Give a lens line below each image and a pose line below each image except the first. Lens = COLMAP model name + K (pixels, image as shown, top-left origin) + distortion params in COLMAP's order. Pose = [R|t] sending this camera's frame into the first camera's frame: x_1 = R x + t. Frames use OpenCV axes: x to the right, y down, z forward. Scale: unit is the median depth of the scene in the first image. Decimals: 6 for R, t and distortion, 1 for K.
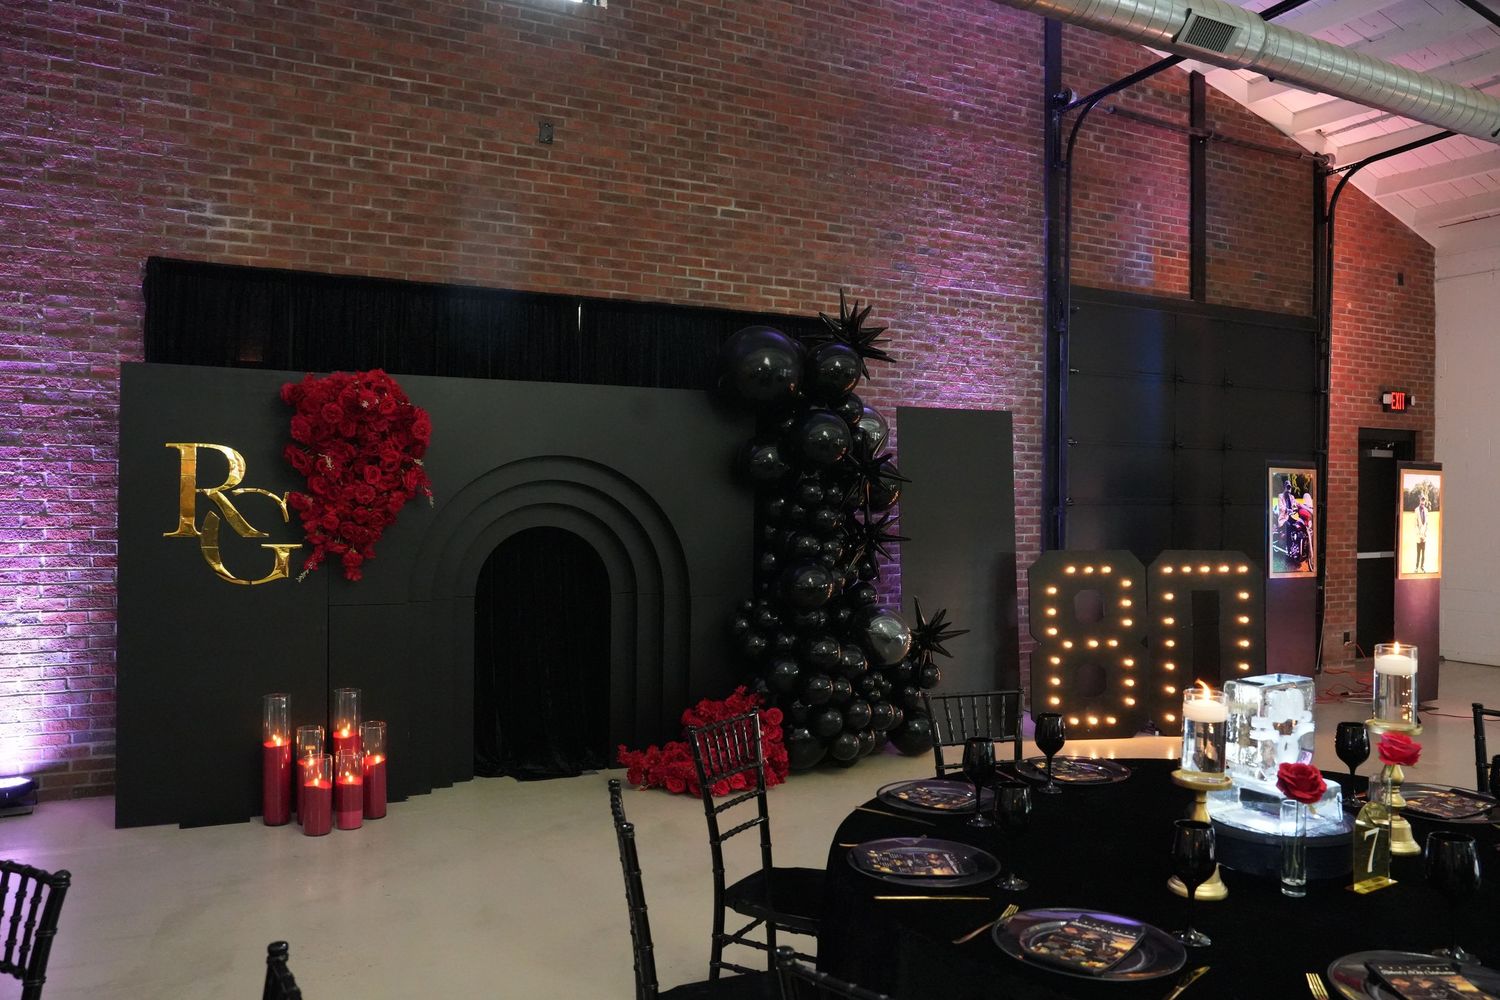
lens RADIAL K [[1161.6, 0, 750.0], [0, 1161.6, 500.0], [0, 0, 1]] dist [-0.031430, 0.000478]
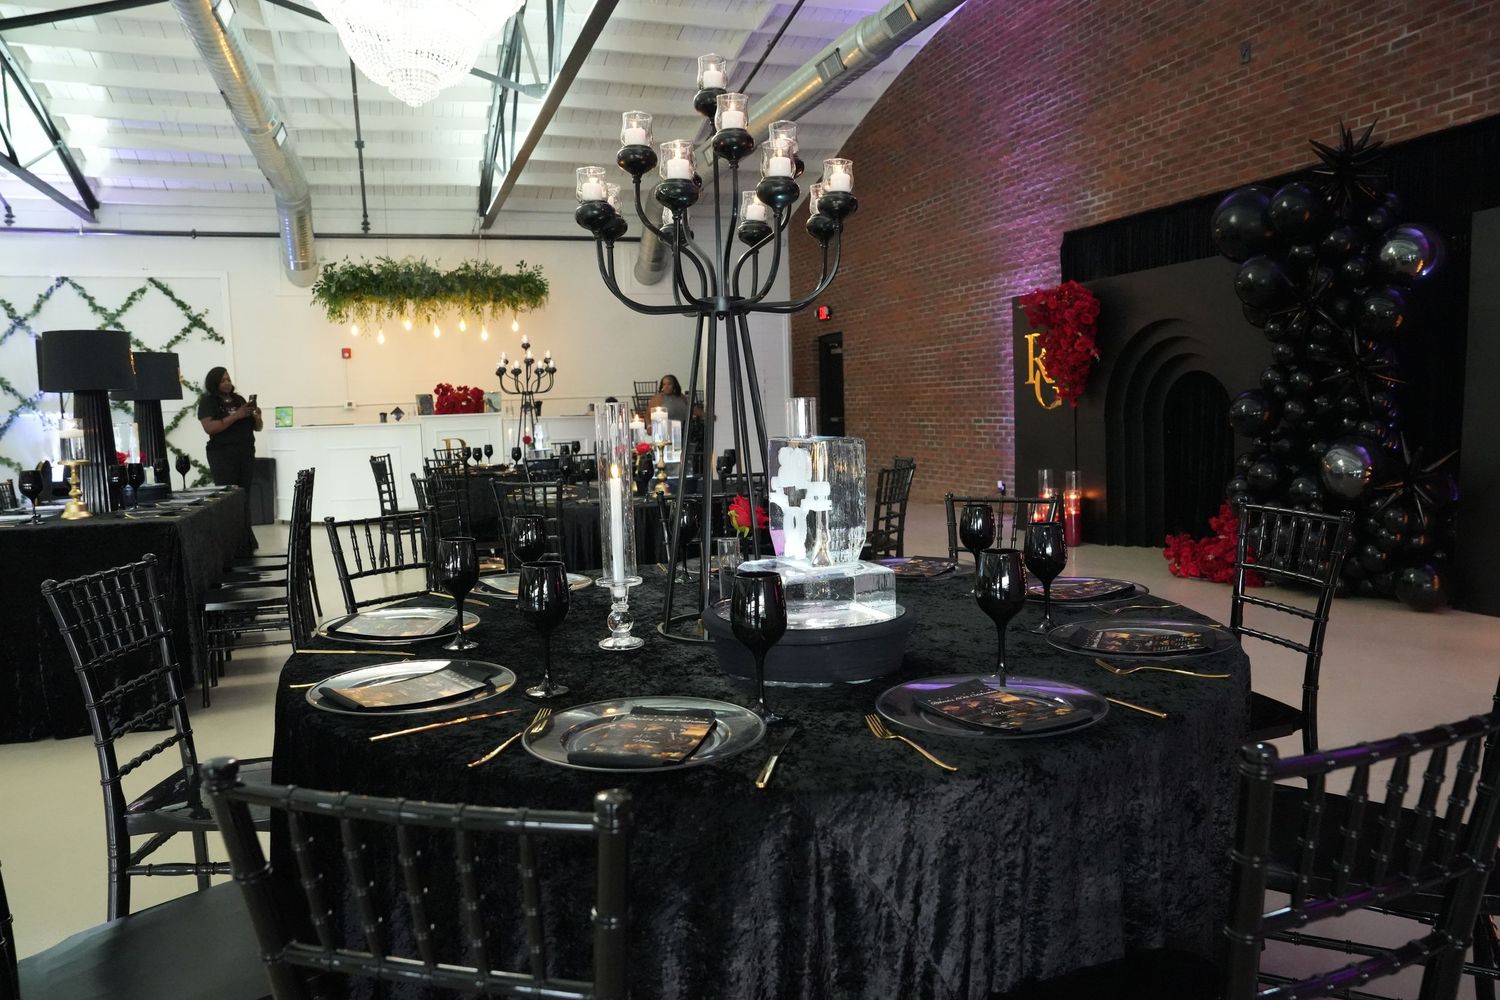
lens RADIAL K [[1004.7, 0, 750.0], [0, 1004.7, 500.0], [0, 0, 1]] dist [-0.087958, 0.068725]
pose [[-0.129514, 0.092071, -0.987294, 0.984067], [0.043070, 0.995262, 0.087164, 0.046953], [0.990642, -0.031234, -0.132866, 0.595175]]
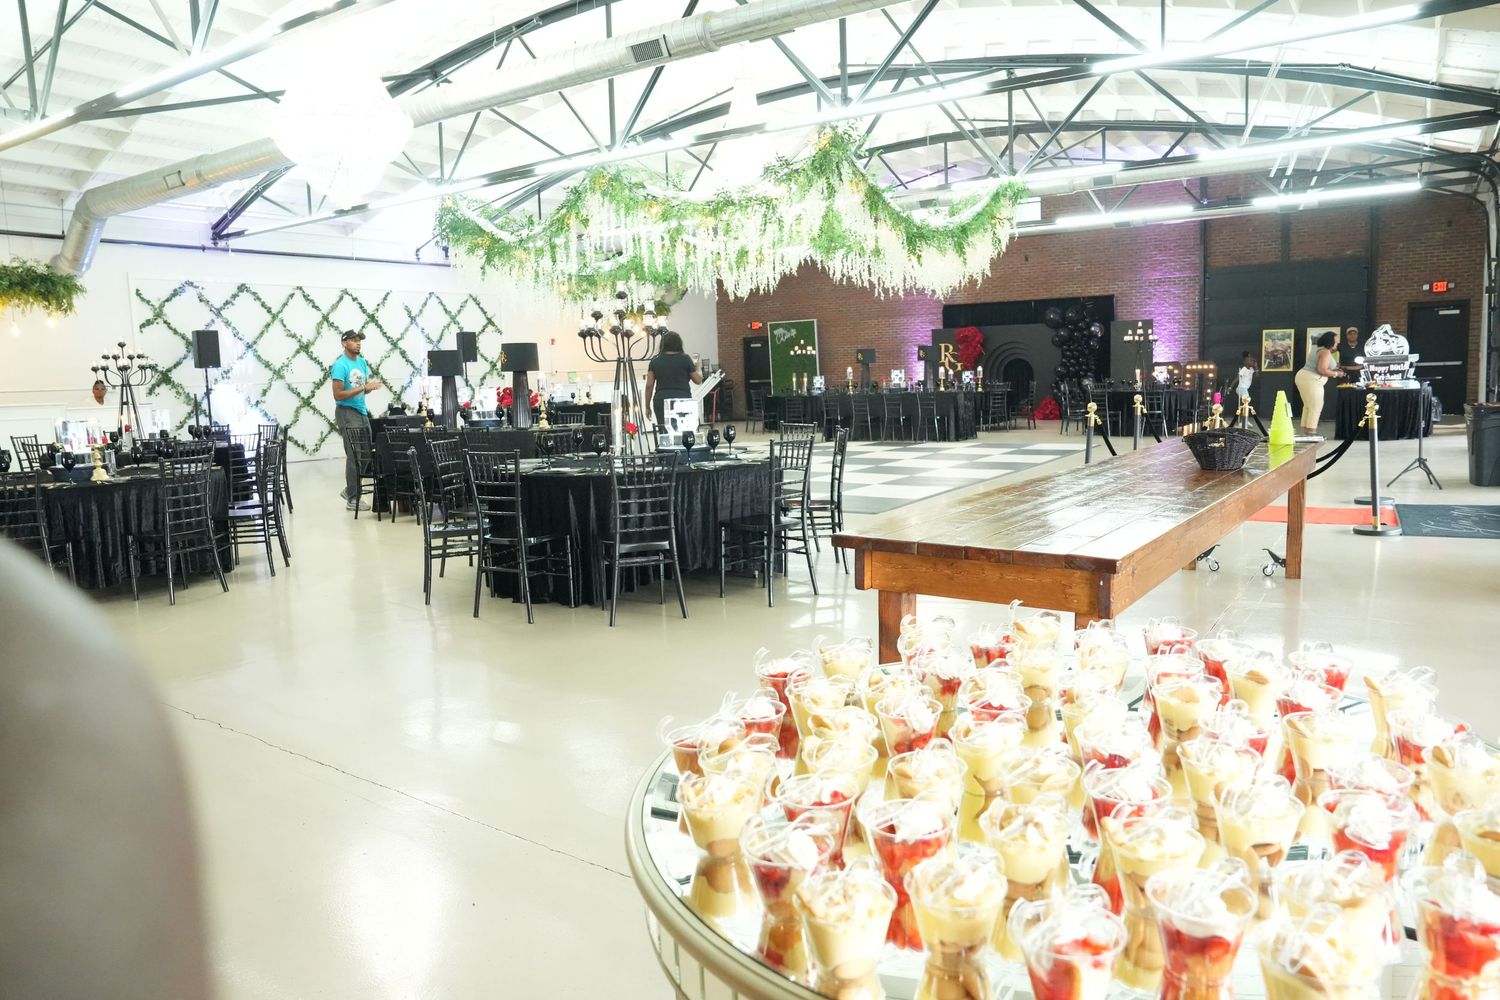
lens RADIAL K [[1004.7, 0, 750.0], [0, 1004.7, 500.0], [0, 0, 1]] dist [-0.087958, 0.068725]
pose [[0.462078, 0.097626, -0.881450, 2.473150], [0.046936, 0.989837, 0.134236, 0.000548], [0.885597, -0.103399, 0.452799, -1.471167]]
